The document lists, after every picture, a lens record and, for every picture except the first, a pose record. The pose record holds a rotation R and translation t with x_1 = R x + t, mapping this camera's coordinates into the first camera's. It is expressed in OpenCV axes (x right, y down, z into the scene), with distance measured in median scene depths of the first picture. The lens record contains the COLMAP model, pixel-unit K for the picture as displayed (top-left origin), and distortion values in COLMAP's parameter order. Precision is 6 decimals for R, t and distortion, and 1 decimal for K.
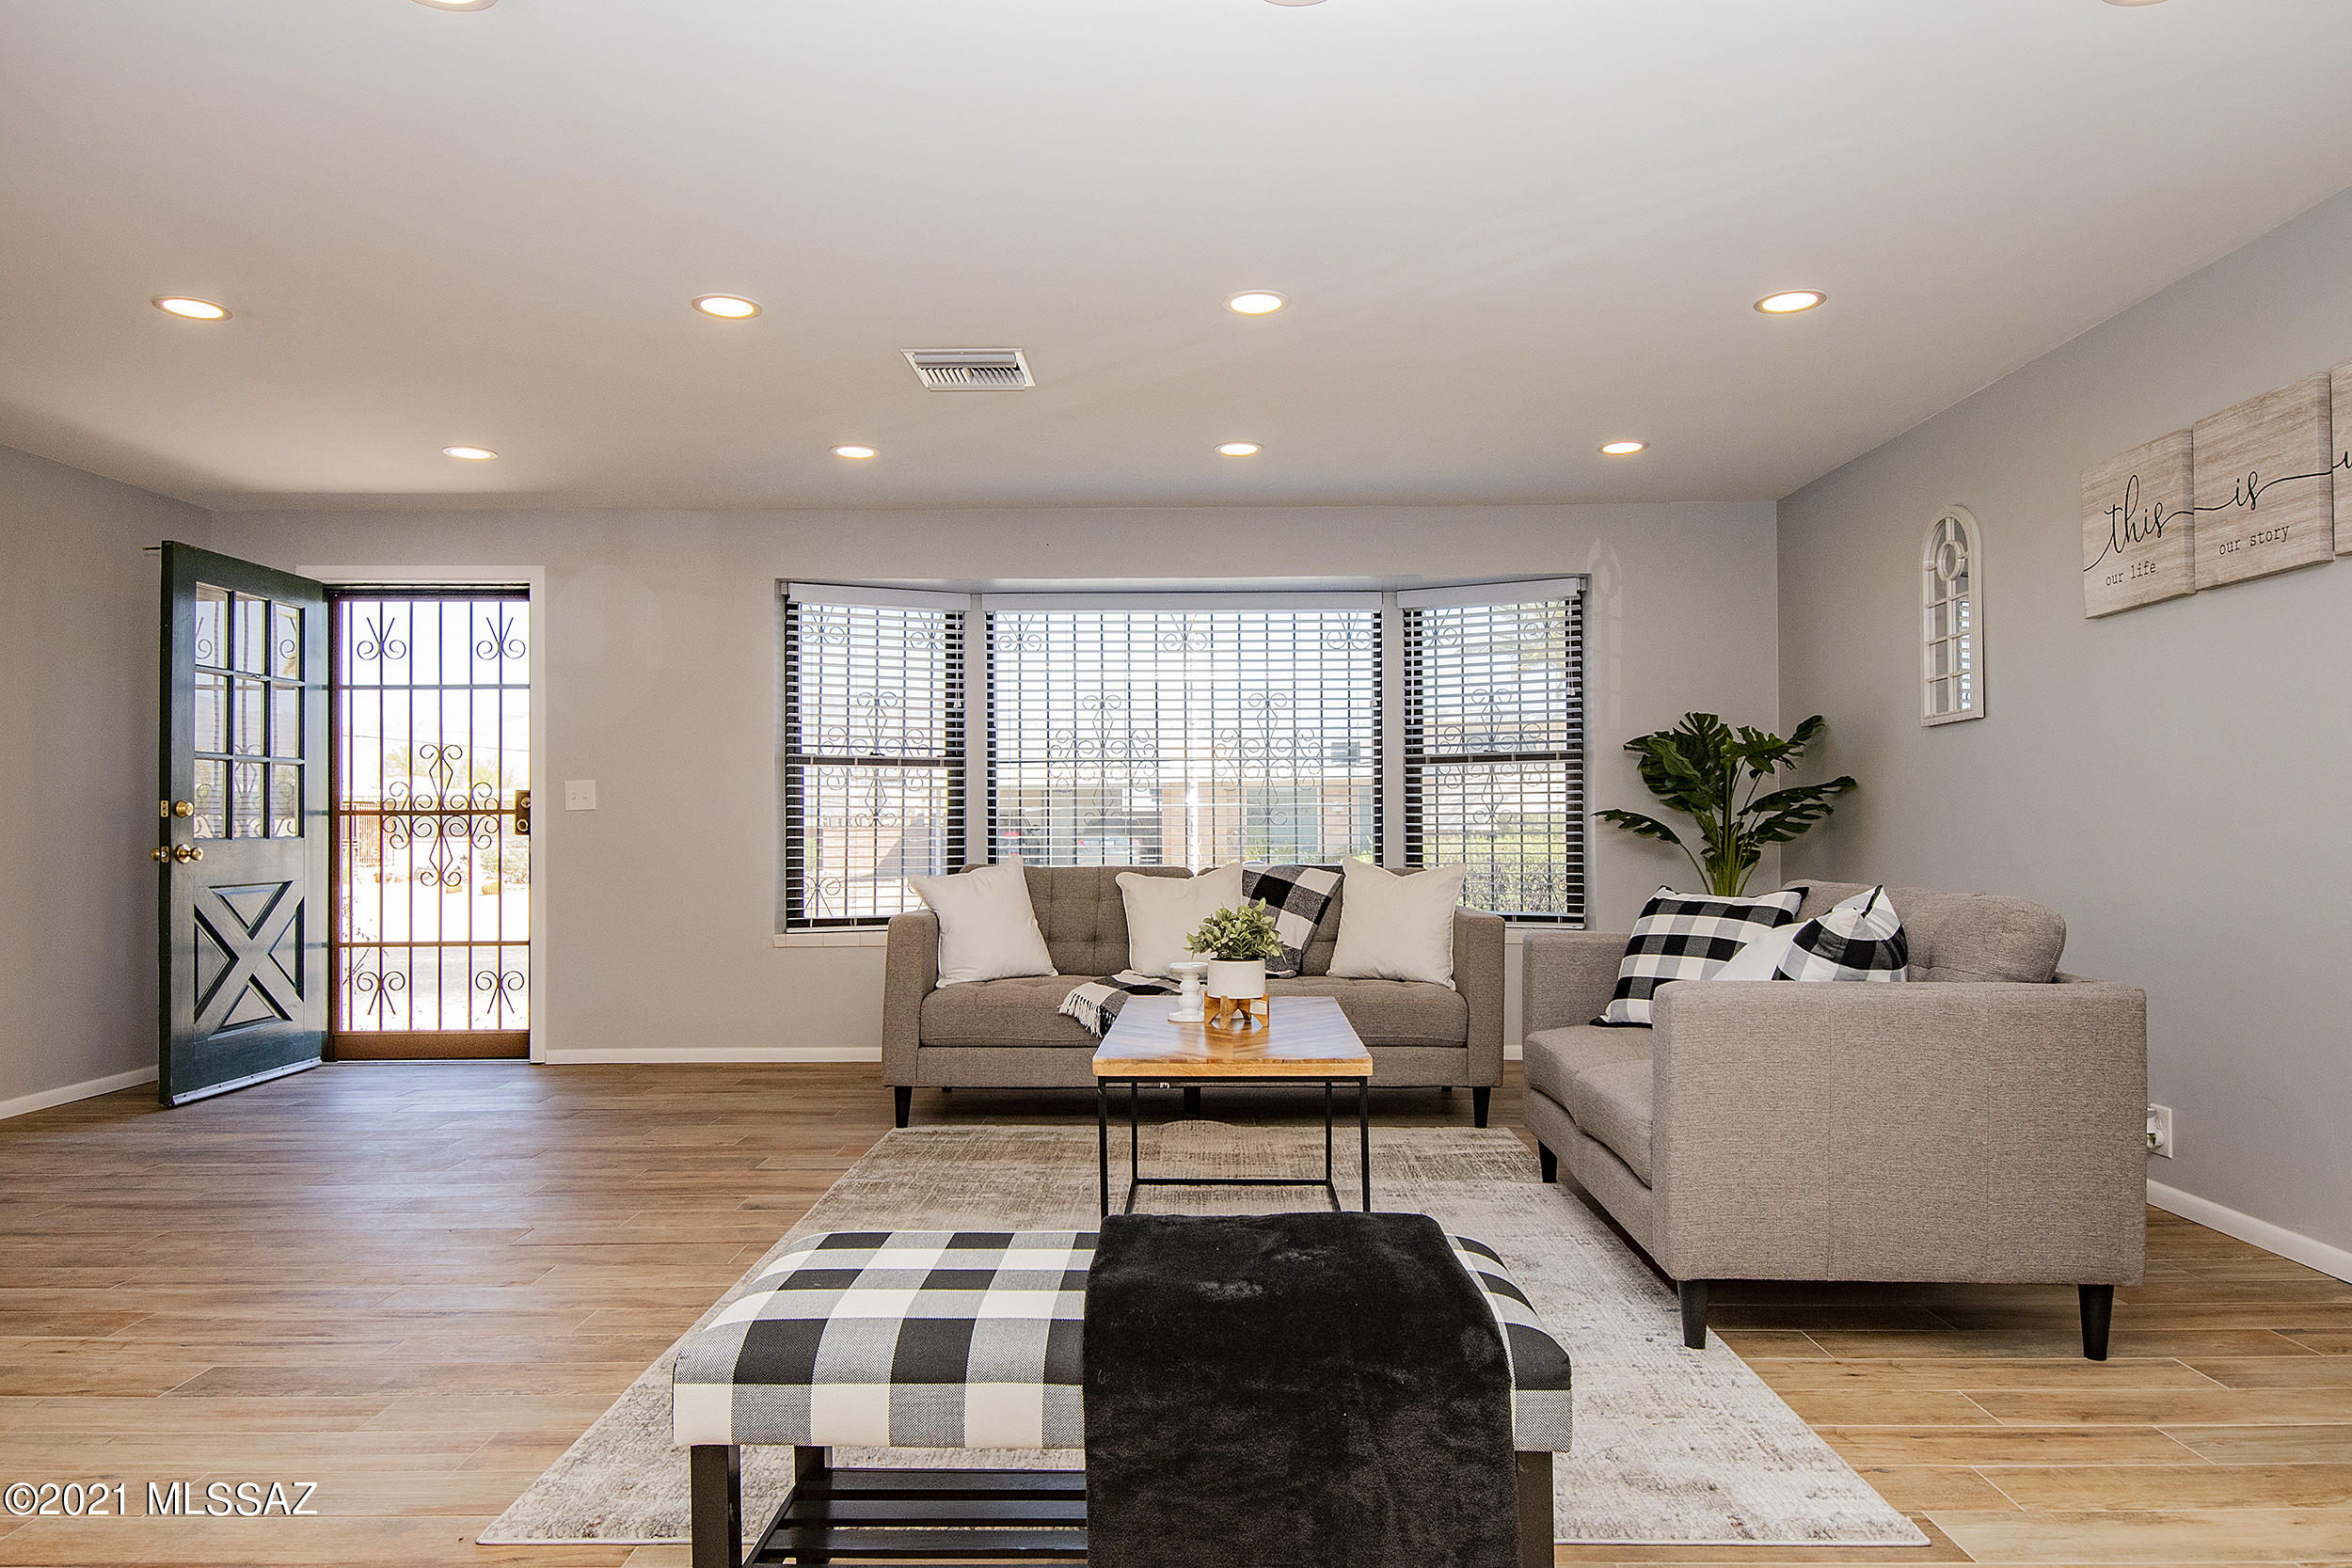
lens RADIAL K [[1468.4, 0, 1181.4], [0, 1468.4, 805.5], [0, 0, 1]] dist [0.016785, -0.006799]
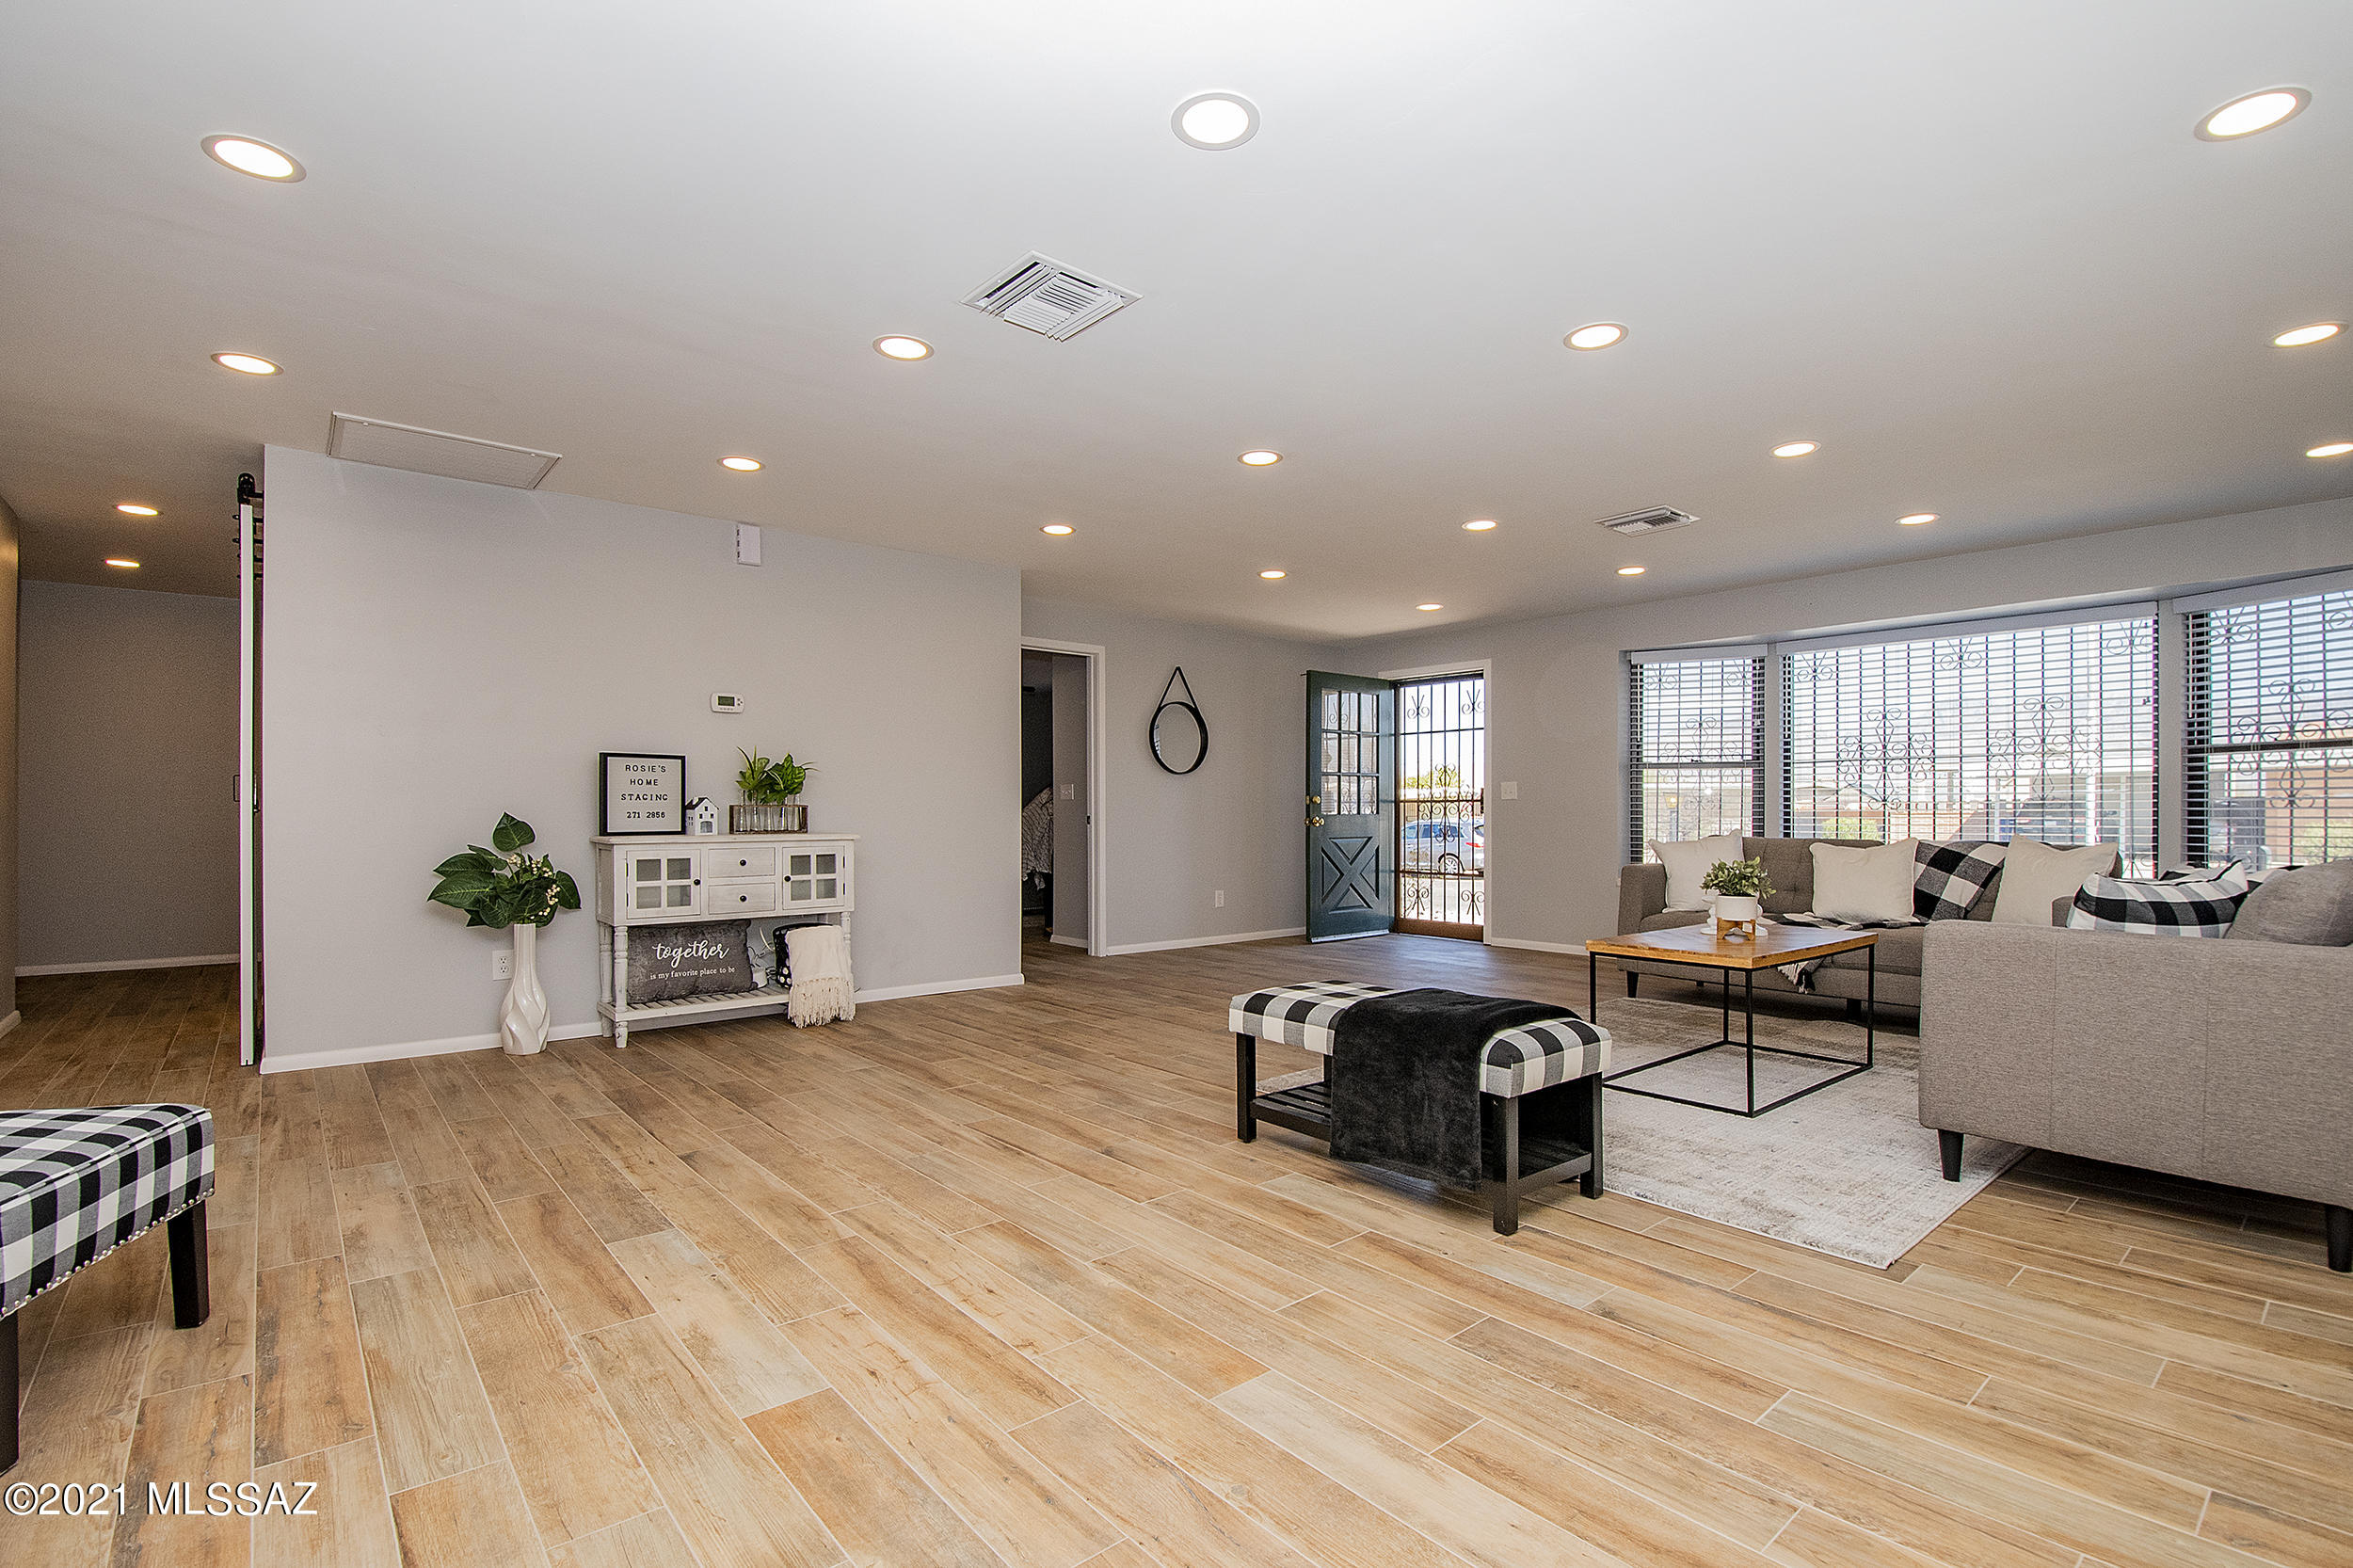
lens RADIAL K [[1068.2, 0, 1185.1], [0, 1068.2, 814.8], [0, 0, 1]] dist [0.005257, -0.013035]
pose [[0.651580, 0.006560, -0.758552, 0.292020], [0.007180, 0.999864, 0.014814, -0.000113], [0.758546, -0.015099, 0.651444, -0.094757]]
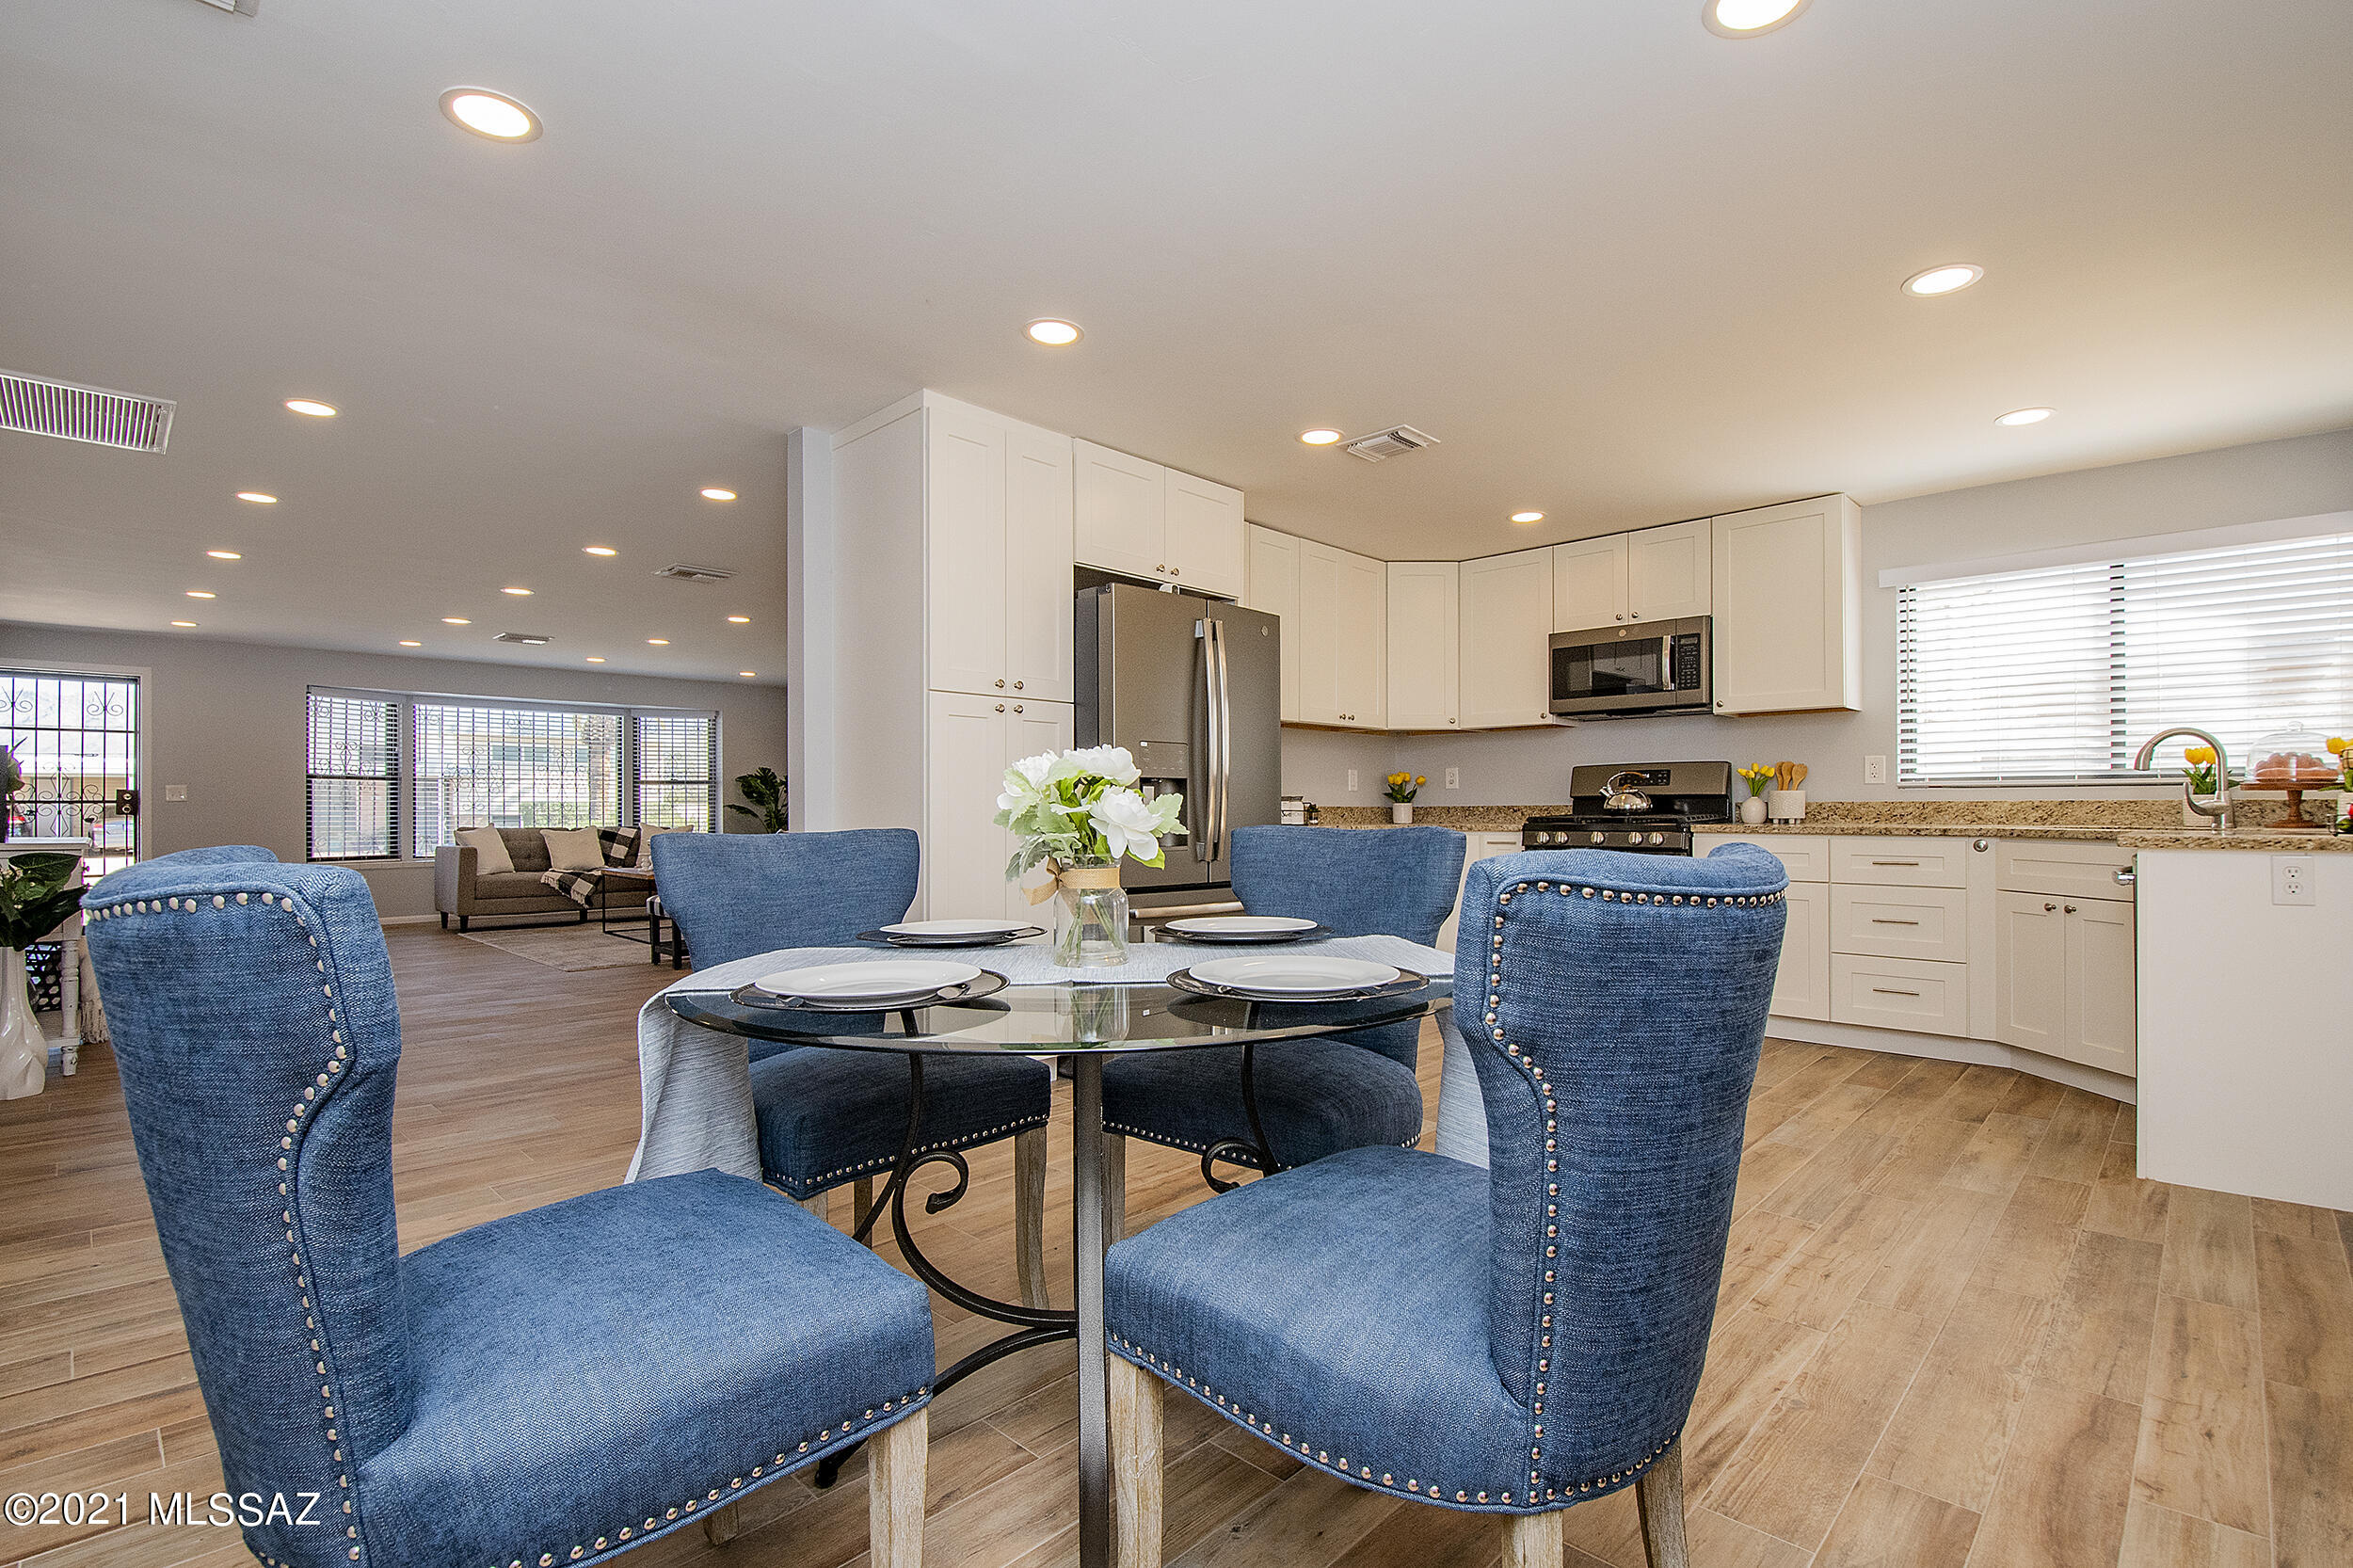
lens RADIAL K [[1068.2, 0, 1174.4], [0, 1068.2, 804.2], [0, 0, 1]] dist [0.005257, -0.013035]
pose [[0.683876, 0.006778, 0.729567, -0.533192], [-0.010935, 0.999940, 0.000960, -0.008443], [-0.729516, -0.008634, 0.683909, -0.839997]]
